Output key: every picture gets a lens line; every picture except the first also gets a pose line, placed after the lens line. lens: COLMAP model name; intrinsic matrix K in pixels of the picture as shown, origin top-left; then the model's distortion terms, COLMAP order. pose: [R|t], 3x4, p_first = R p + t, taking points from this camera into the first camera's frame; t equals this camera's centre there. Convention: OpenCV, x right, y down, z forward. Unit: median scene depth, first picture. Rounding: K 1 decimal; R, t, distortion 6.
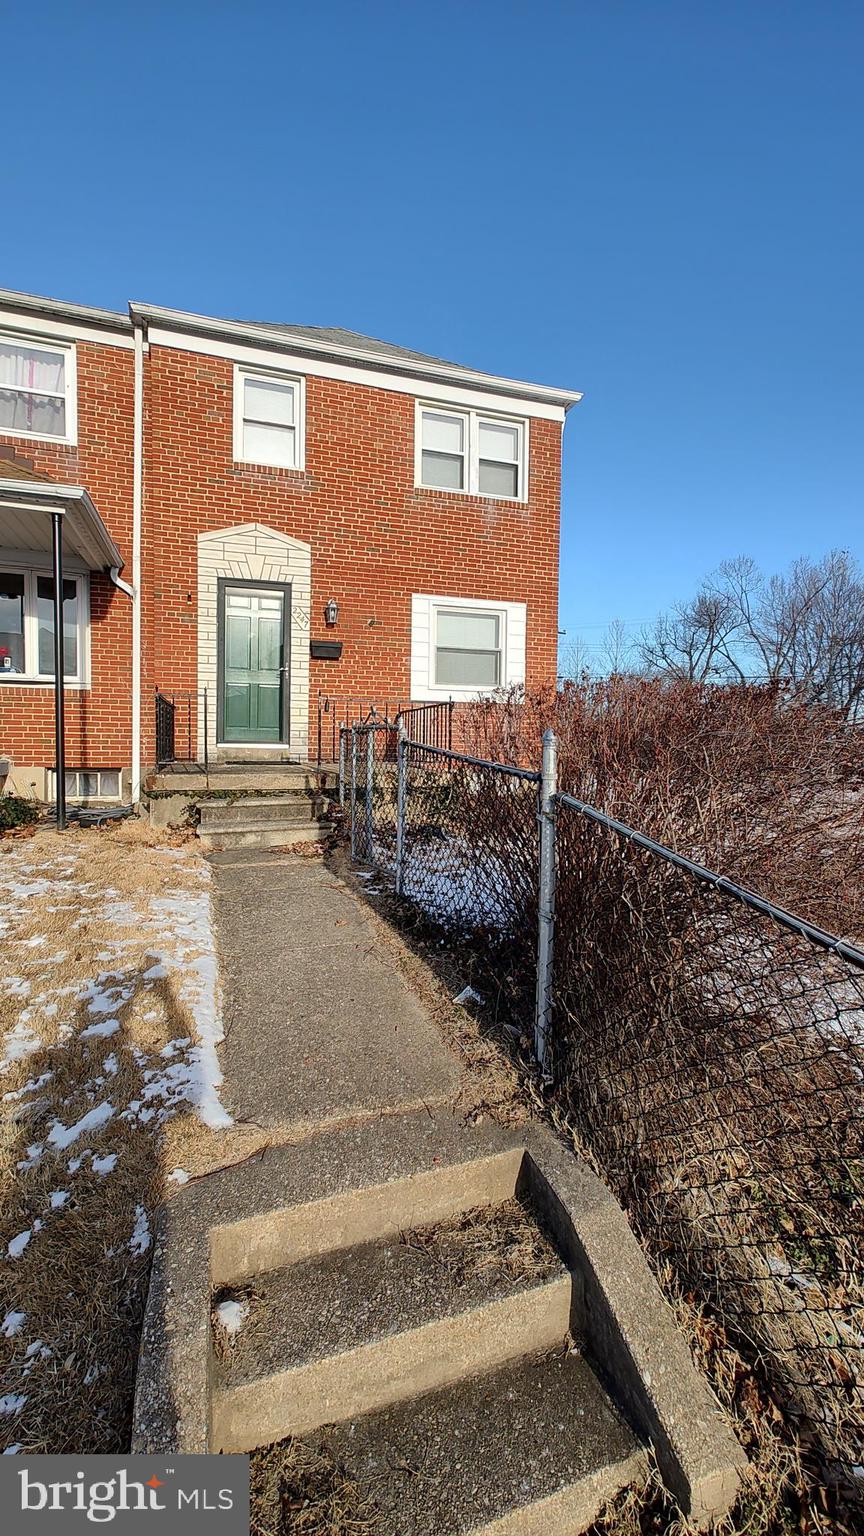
lens RADIAL K [[640.3, 0, 442.8], [0, 640.3, 766.3], [0, 0, 1]] dist [0.009486, -0.000815]
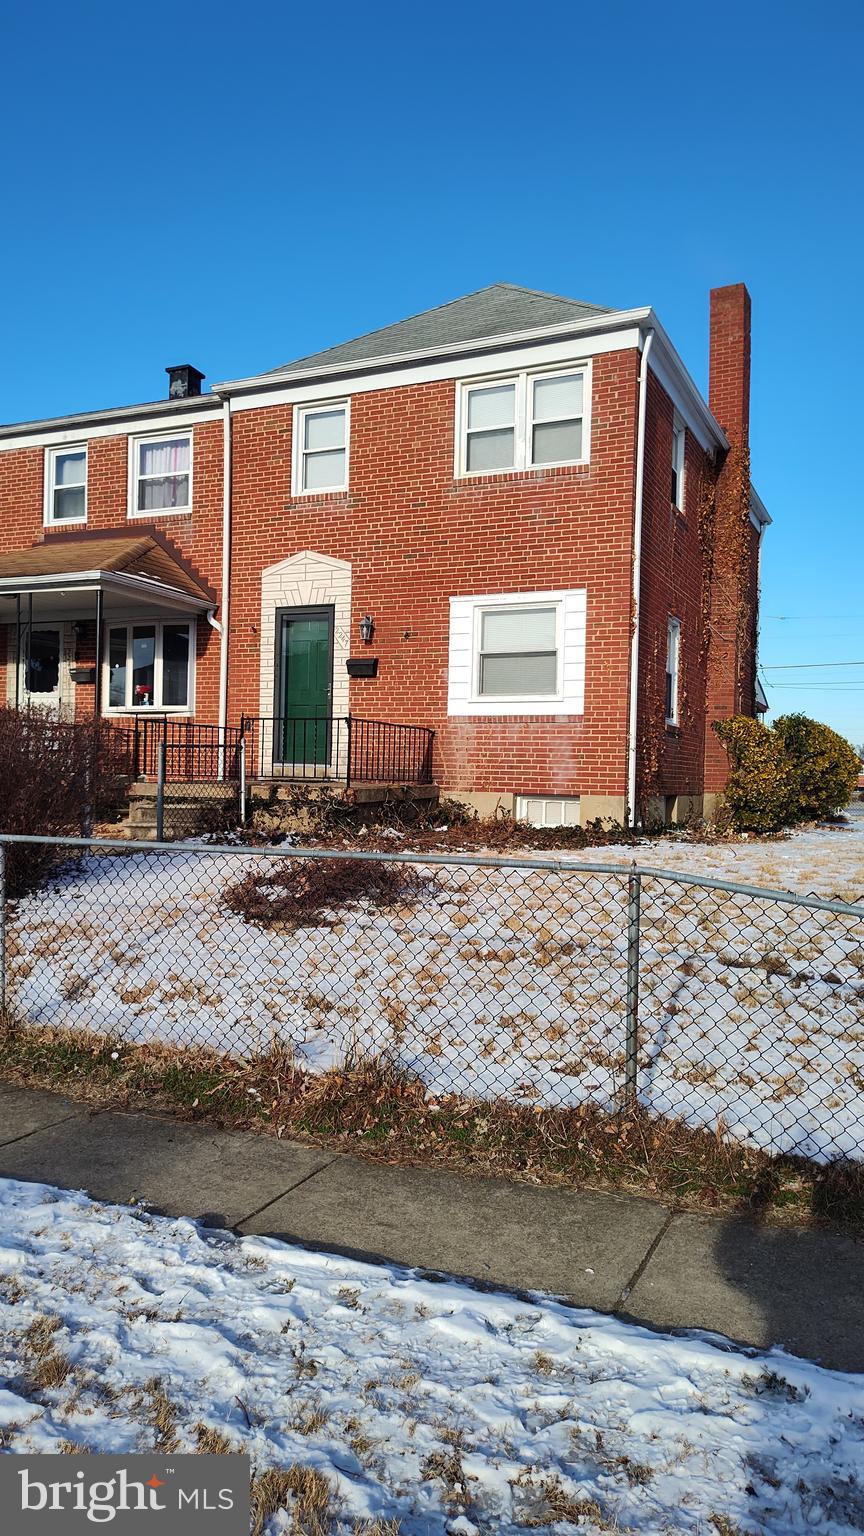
lens RADIAL K [[1057.8, 0, 432.1], [0, 1057.8, 770.4], [0, 0, 1]] dist [0.079625, 0.001216]
pose [[0.717269, 0.002914, -0.696790, 1.024939], [-0.039537, 0.998550, -0.036523, 0.028893], [0.695673, 0.053745, 0.716345, -0.068854]]
